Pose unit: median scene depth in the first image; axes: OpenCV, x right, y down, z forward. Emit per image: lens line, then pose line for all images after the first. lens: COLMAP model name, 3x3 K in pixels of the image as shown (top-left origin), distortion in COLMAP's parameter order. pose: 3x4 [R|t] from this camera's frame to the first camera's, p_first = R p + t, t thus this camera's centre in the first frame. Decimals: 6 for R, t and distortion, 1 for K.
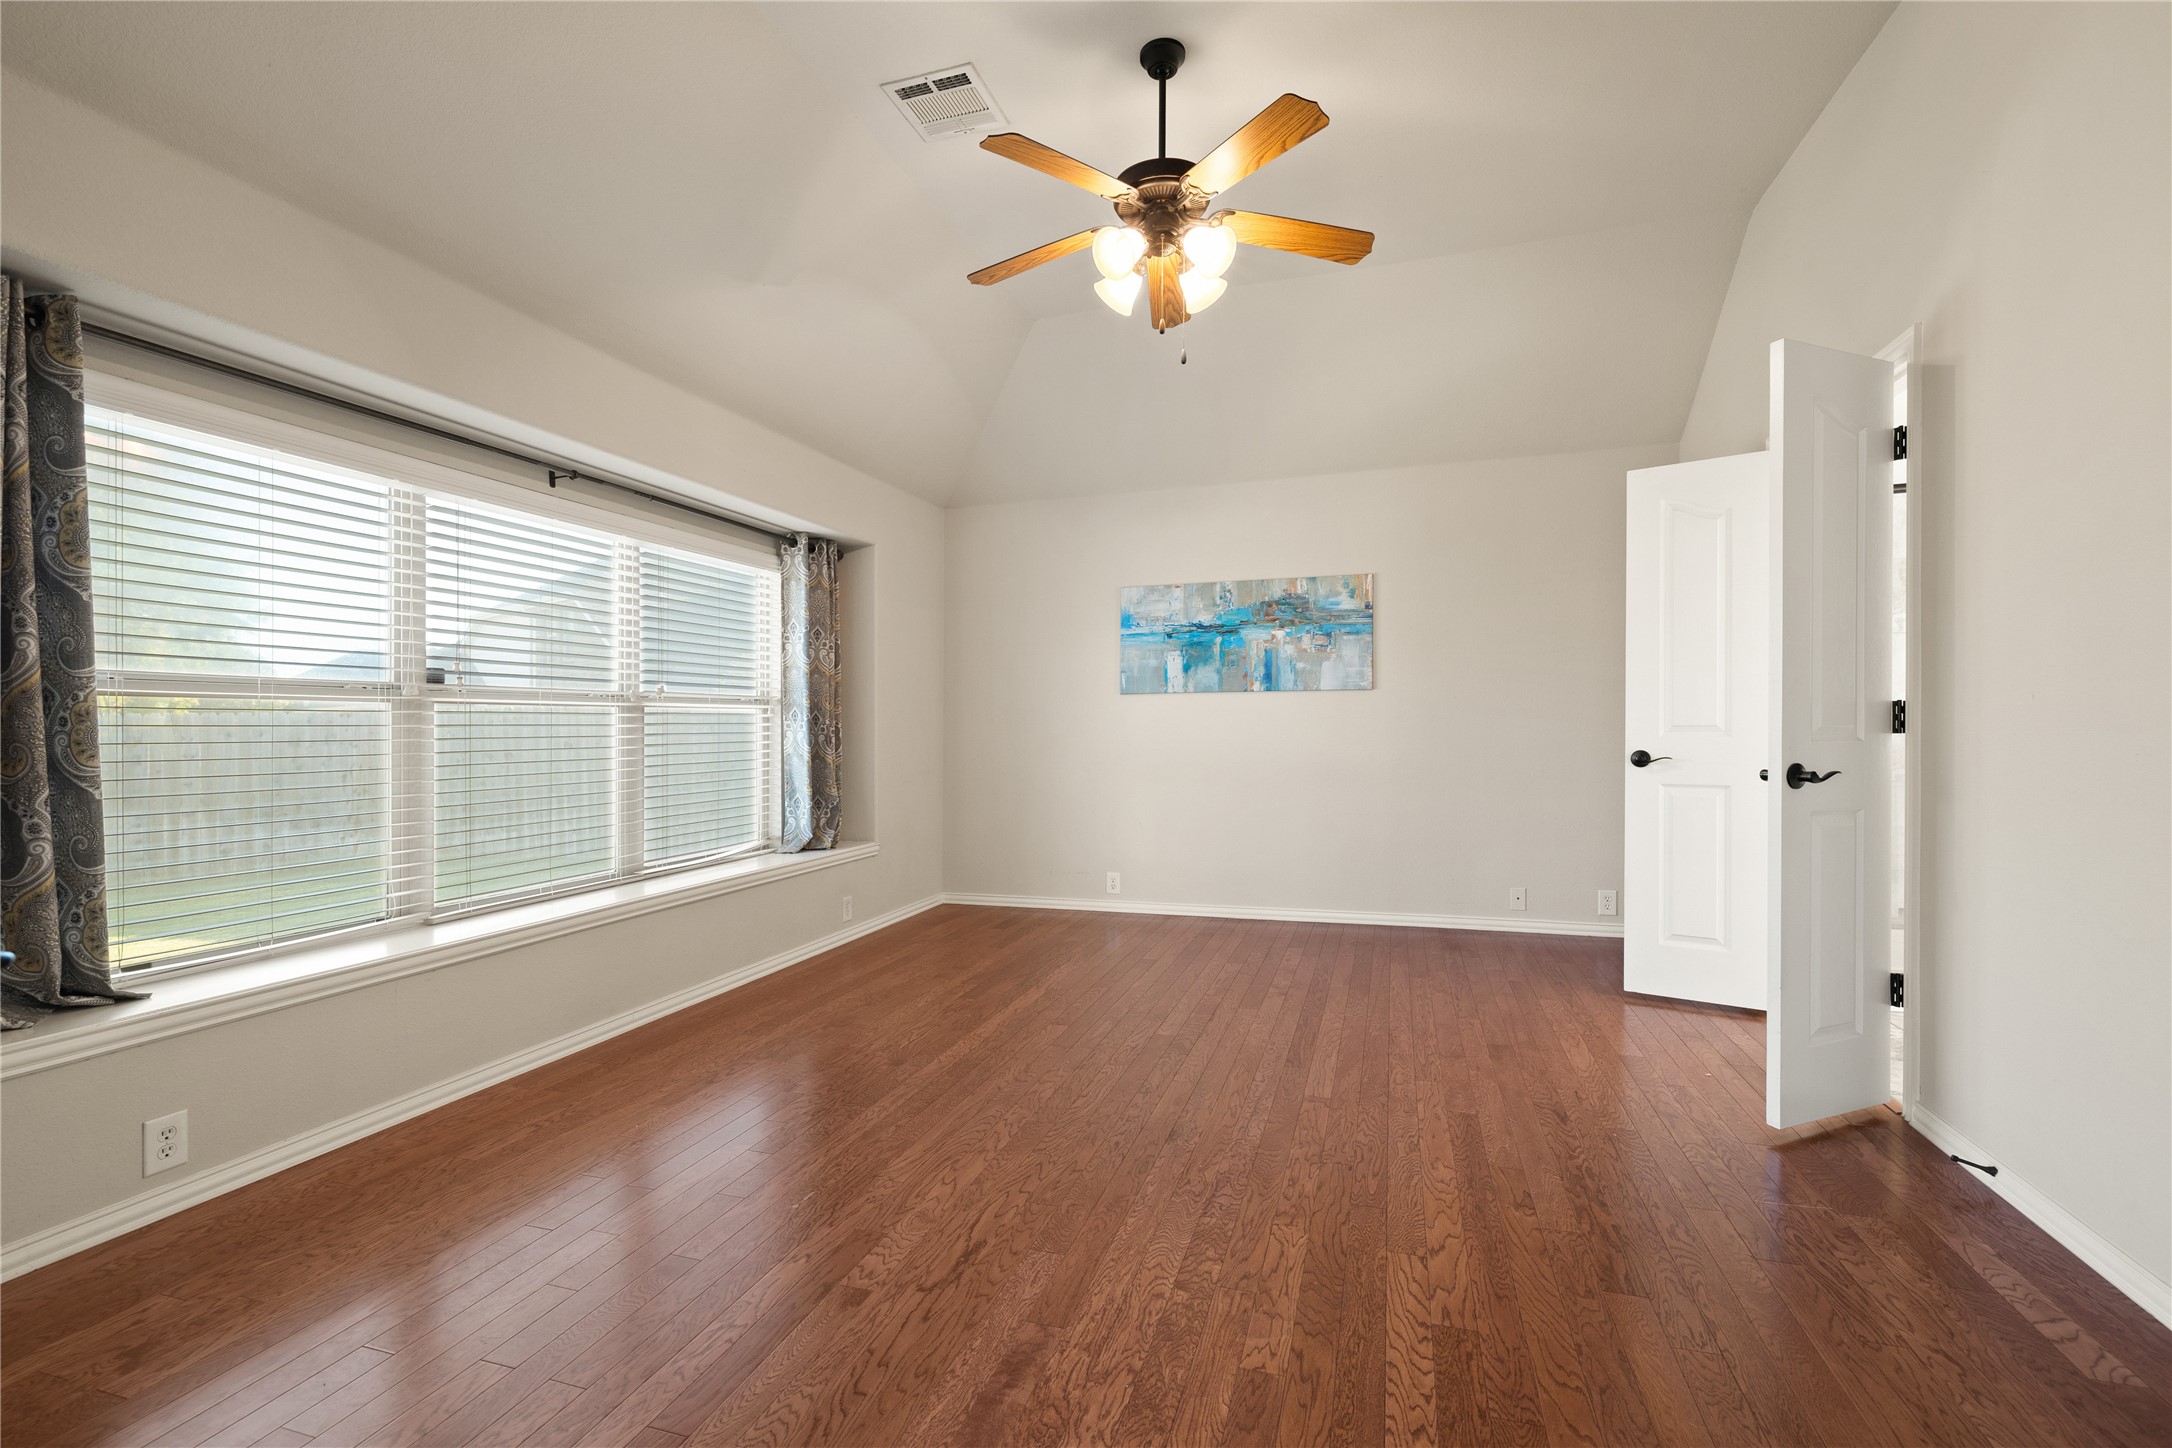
lens RADIAL K [[932.1, 0, 1086.5], [0, 932.1, 713.3], [0, 0, 1]] dist [0.000683, 0.000100]
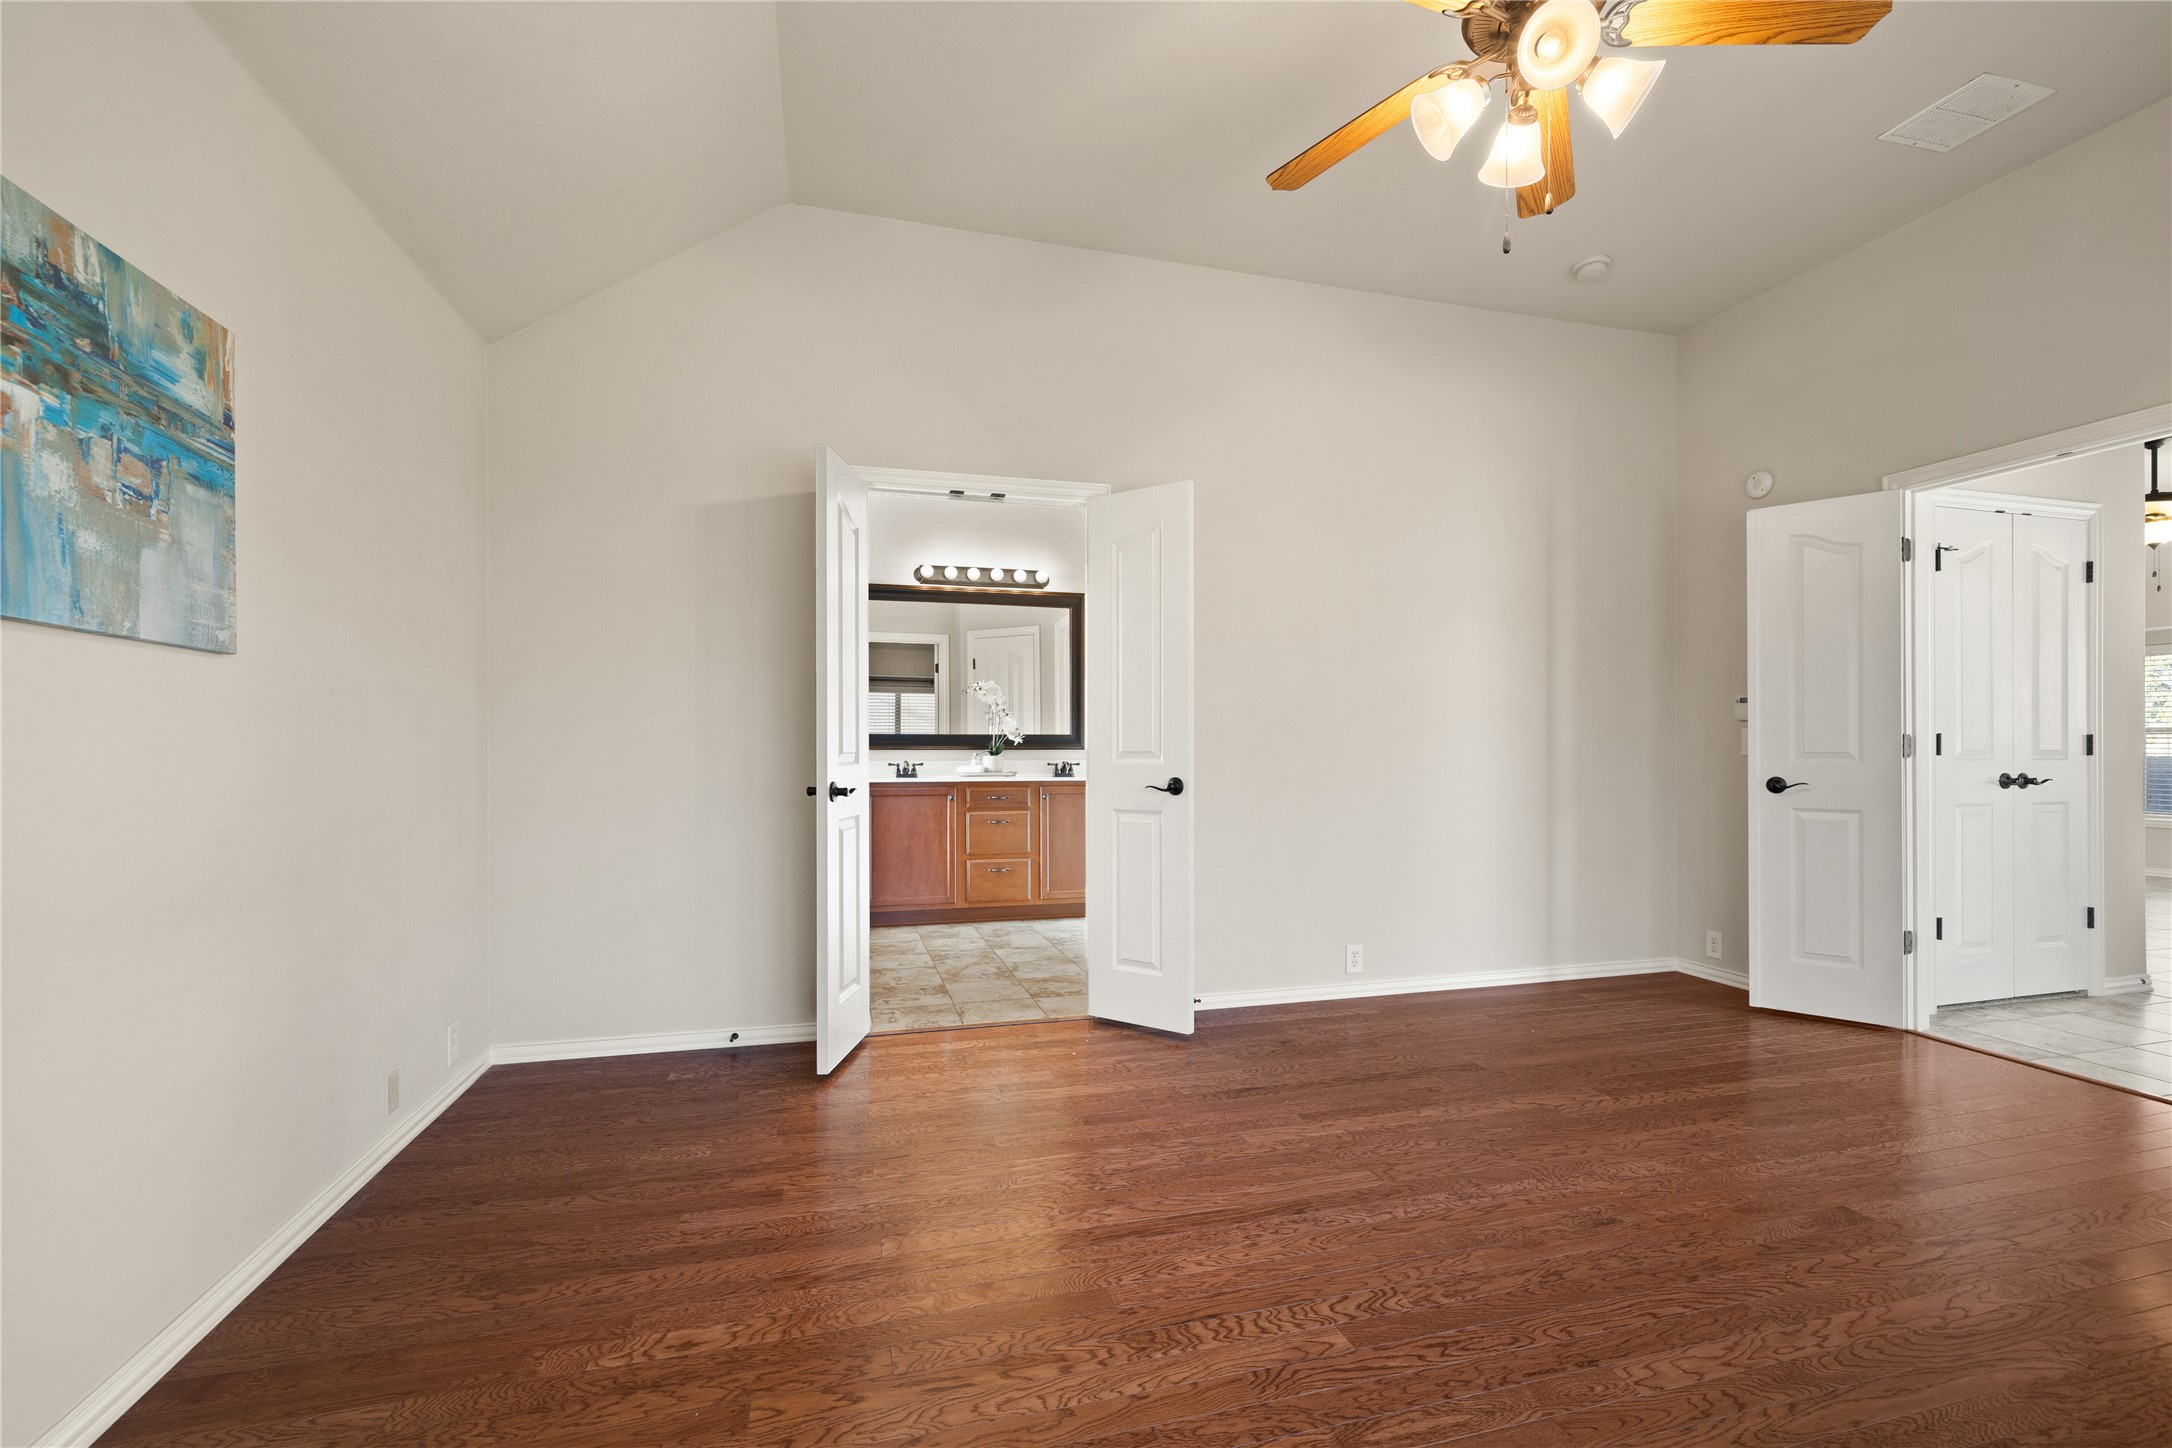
lens RADIAL K [[947.4, 0, 1093.1], [0, 947.4, 750.6], [0, 0, 1]] dist [0.000279, 0.000045]
pose [[-0.558643, 0.004617, 0.829395, -0.332420], [-0.007777, 0.999911, -0.010805, 0.023628], [-0.829372, -0.012486, -0.558558, 1.677305]]
